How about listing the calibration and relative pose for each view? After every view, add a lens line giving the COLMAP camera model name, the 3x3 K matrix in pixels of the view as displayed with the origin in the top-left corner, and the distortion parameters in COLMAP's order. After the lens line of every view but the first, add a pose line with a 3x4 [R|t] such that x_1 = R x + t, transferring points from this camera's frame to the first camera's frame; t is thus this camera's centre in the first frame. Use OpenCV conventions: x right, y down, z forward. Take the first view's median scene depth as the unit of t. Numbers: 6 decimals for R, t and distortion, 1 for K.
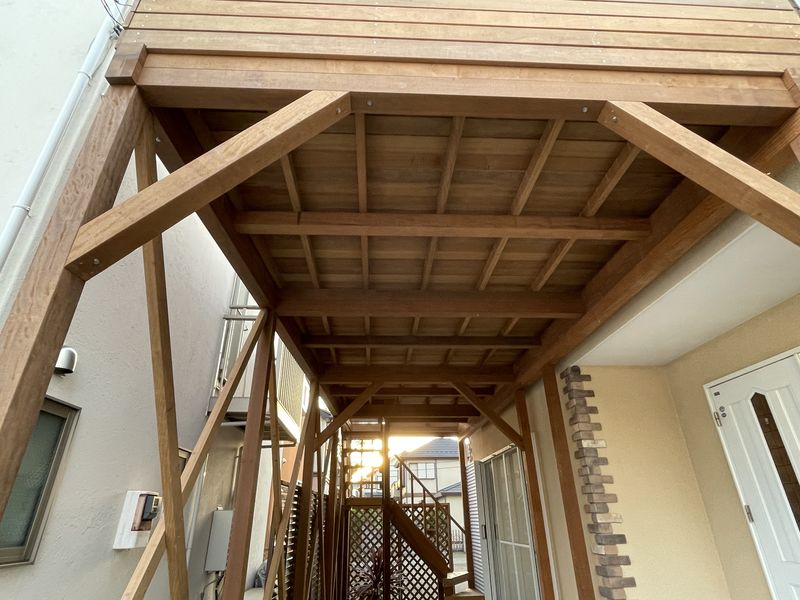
lens RADIAL K [[433.4, 0, 400.7], [0, 433.4, 303.9], [0, 0, 1]] dist [-0.000742, 0.000159]
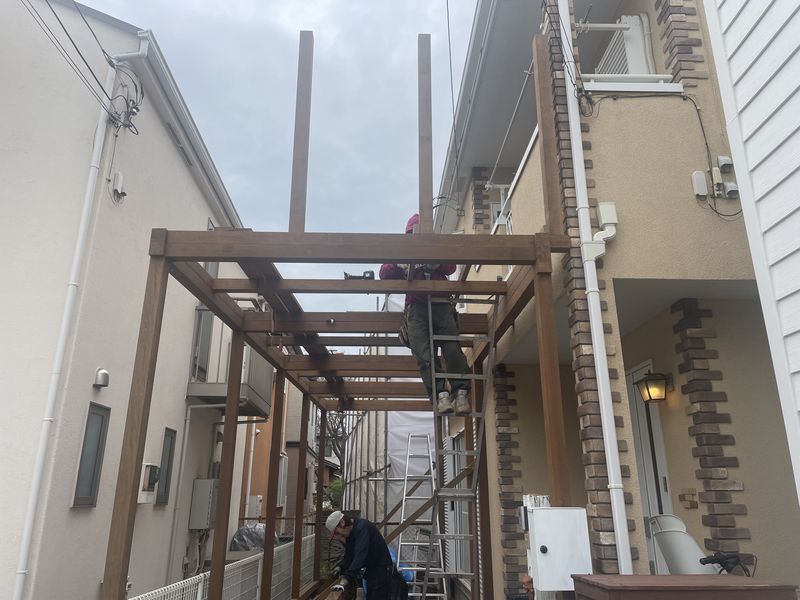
lens RADIAL K [[601.9, 0, 397.3], [0, 601.9, 296.7], [0, 0, 1]] dist [0.096107, -0.123794]
pose [[0.999388, 0.007549, -0.034155, 0.188851], [-0.002769, 0.990445, 0.137877, -0.276003], [0.034869, -0.137698, 0.989860, -0.627841]]
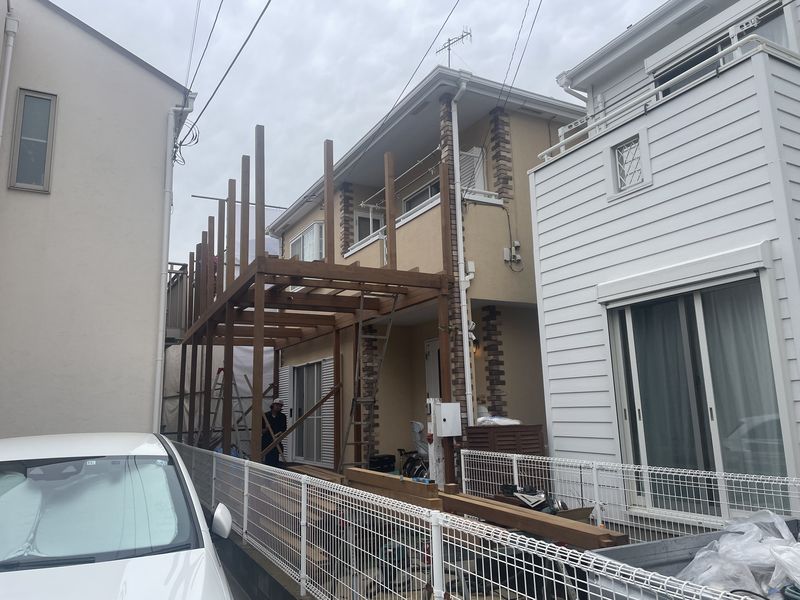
lens RADIAL K [[601.9, 0, 397.3], [0, 601.9, 296.7], [0, 0, 1]] dist [0.096107, -0.123794]
pose [[0.903333, 0.071529, 0.422934, -0.645333], [-0.177948, 0.959640, 0.217775, -0.599611], [-0.390287, -0.271984, 0.879603, -1.396148]]
